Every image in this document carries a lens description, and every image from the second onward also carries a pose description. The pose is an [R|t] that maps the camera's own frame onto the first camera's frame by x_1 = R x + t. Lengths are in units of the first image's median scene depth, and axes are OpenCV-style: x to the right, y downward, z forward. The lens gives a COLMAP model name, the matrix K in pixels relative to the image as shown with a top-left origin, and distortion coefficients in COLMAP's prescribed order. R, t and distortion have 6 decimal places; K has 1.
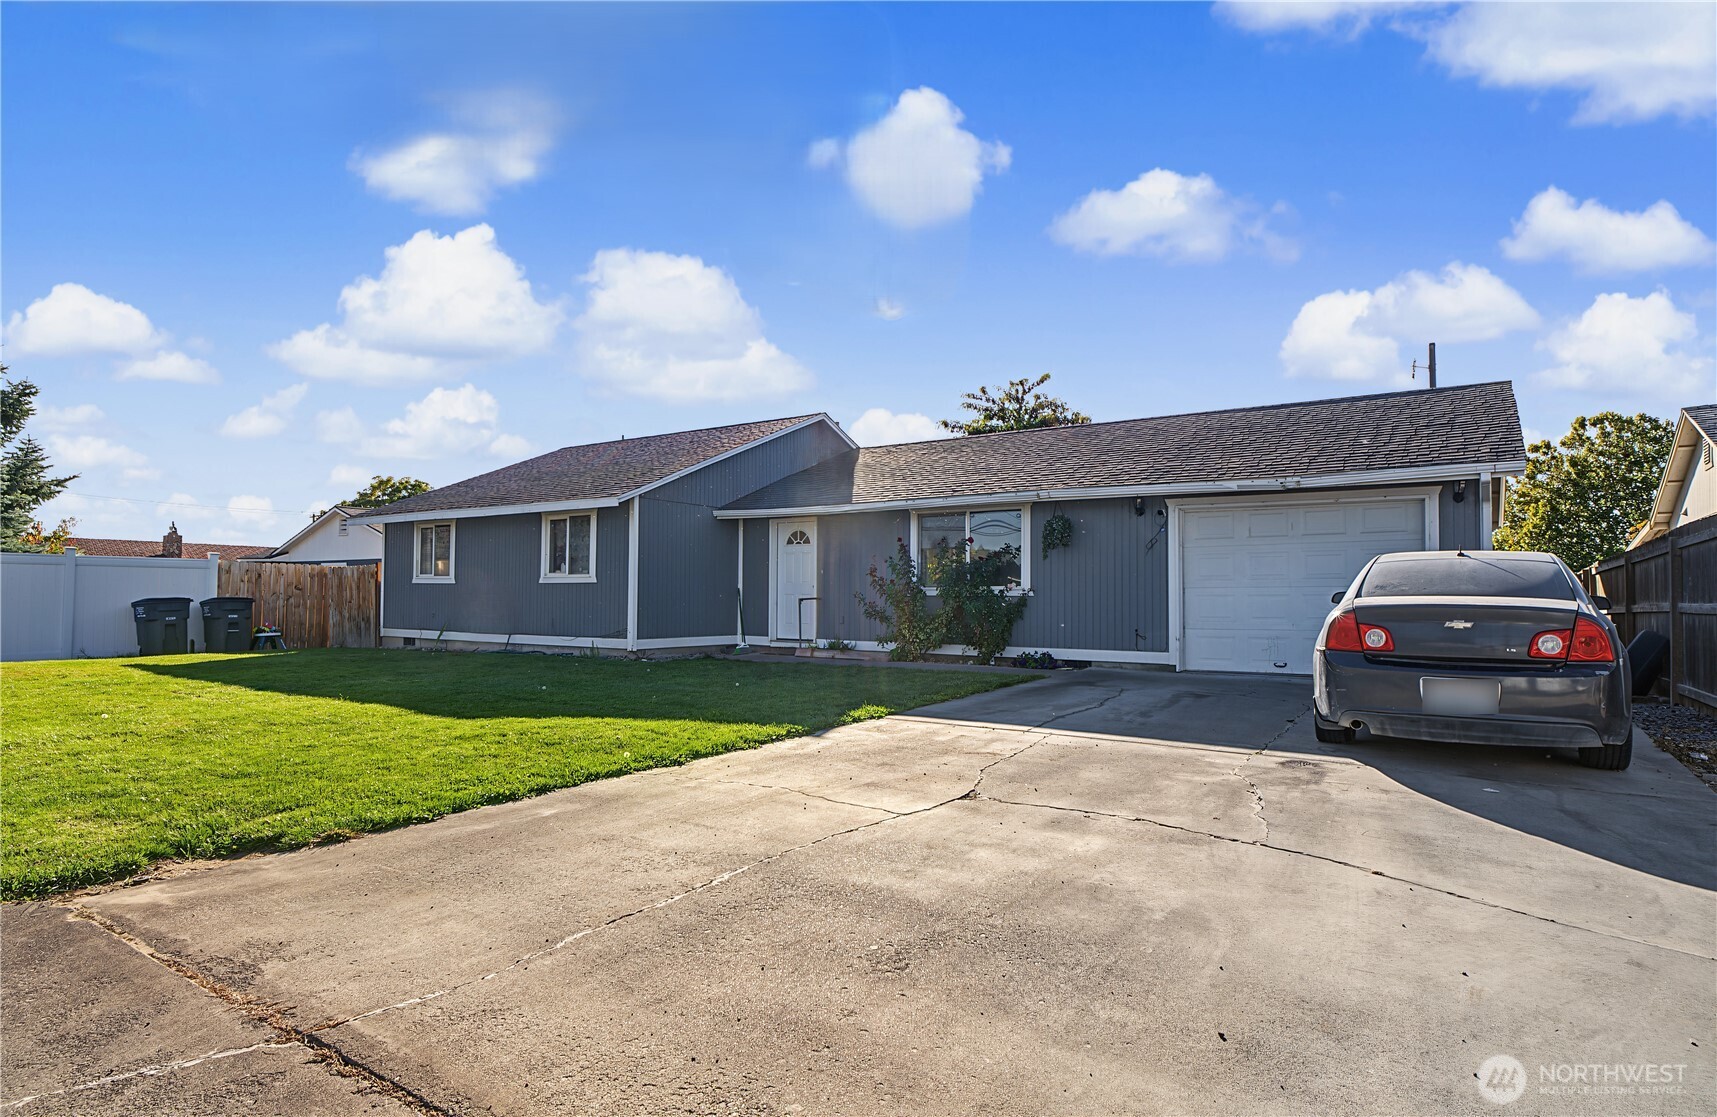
lens RADIAL K [[914.2, 0, 857.0], [0, 914.2, 562.8], [0, 0, 1]] dist [-0.000429, -0.000036]
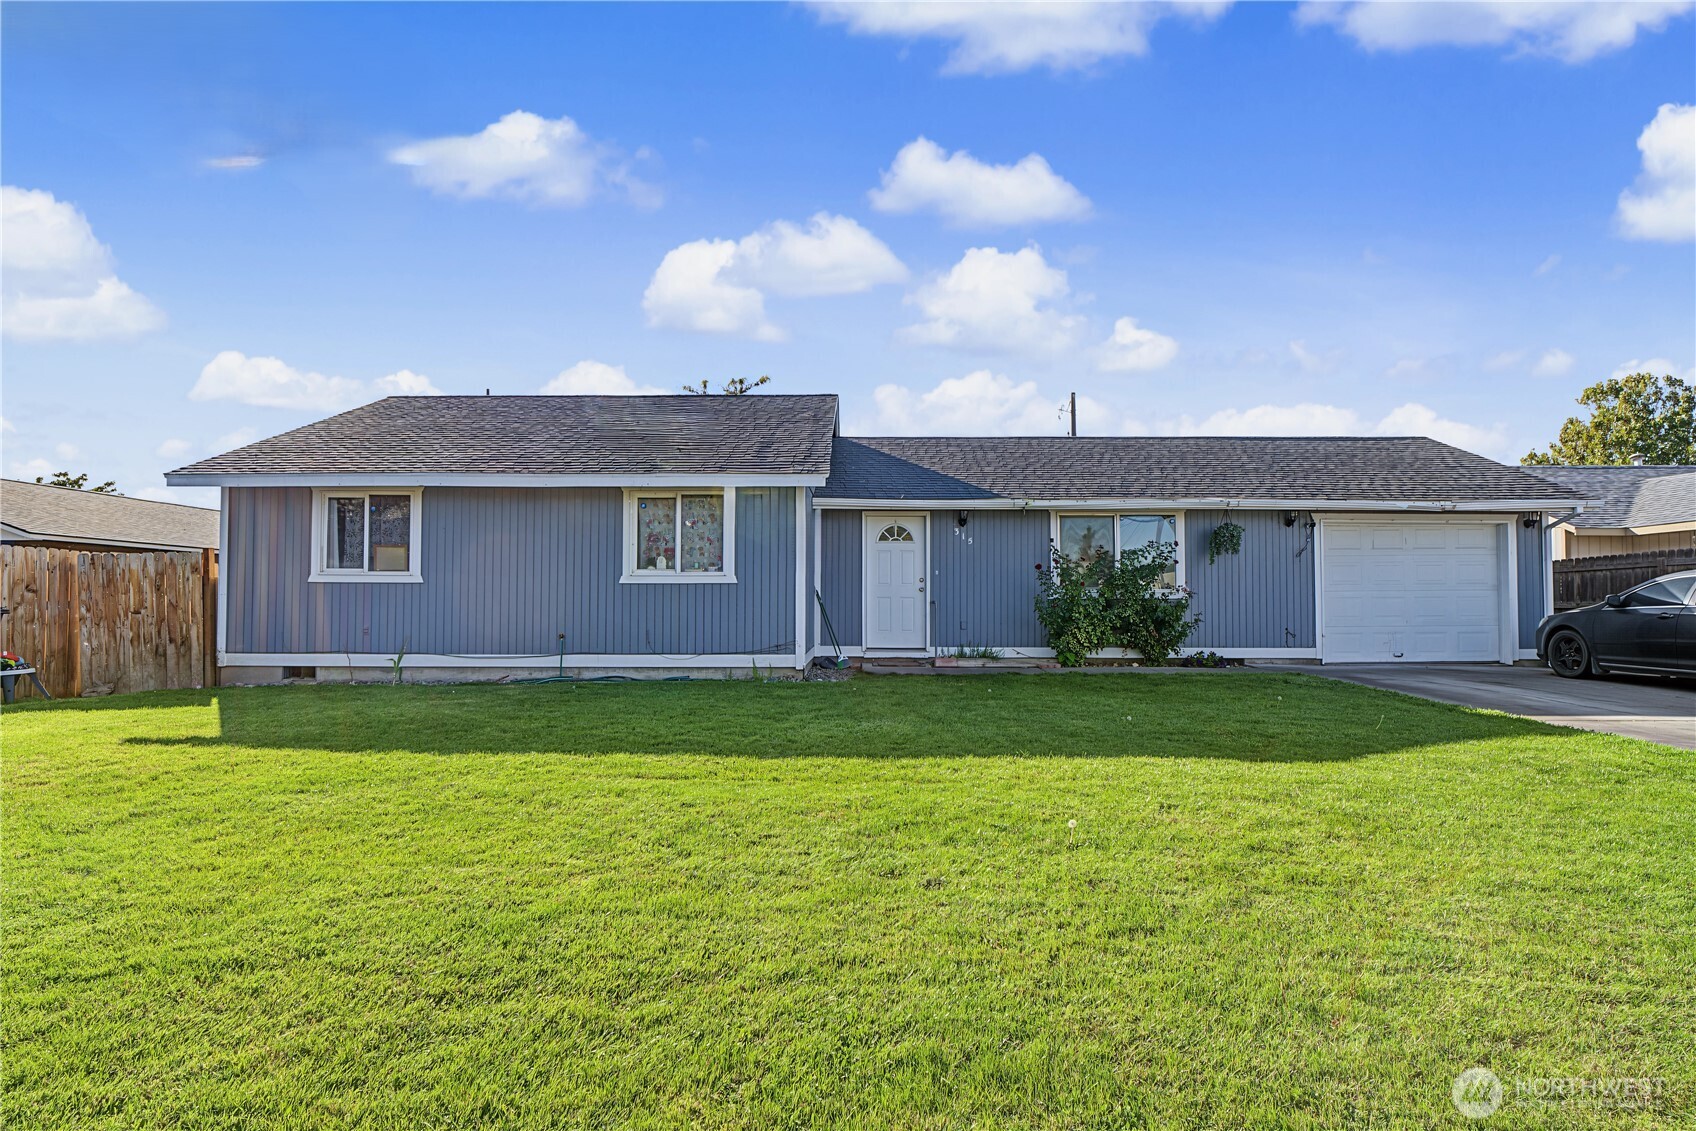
lens RADIAL K [[903.8, 0, 855.9], [0, 903.8, 574.6], [0, 0, 1]] dist [-0.001135, 0.000320]
pose [[0.834121, 0.011939, 0.551452, -0.616508], [-0.017053, 0.999846, 0.004148, 0.009586], [-0.551317, -0.012864, 0.834197, 0.306525]]
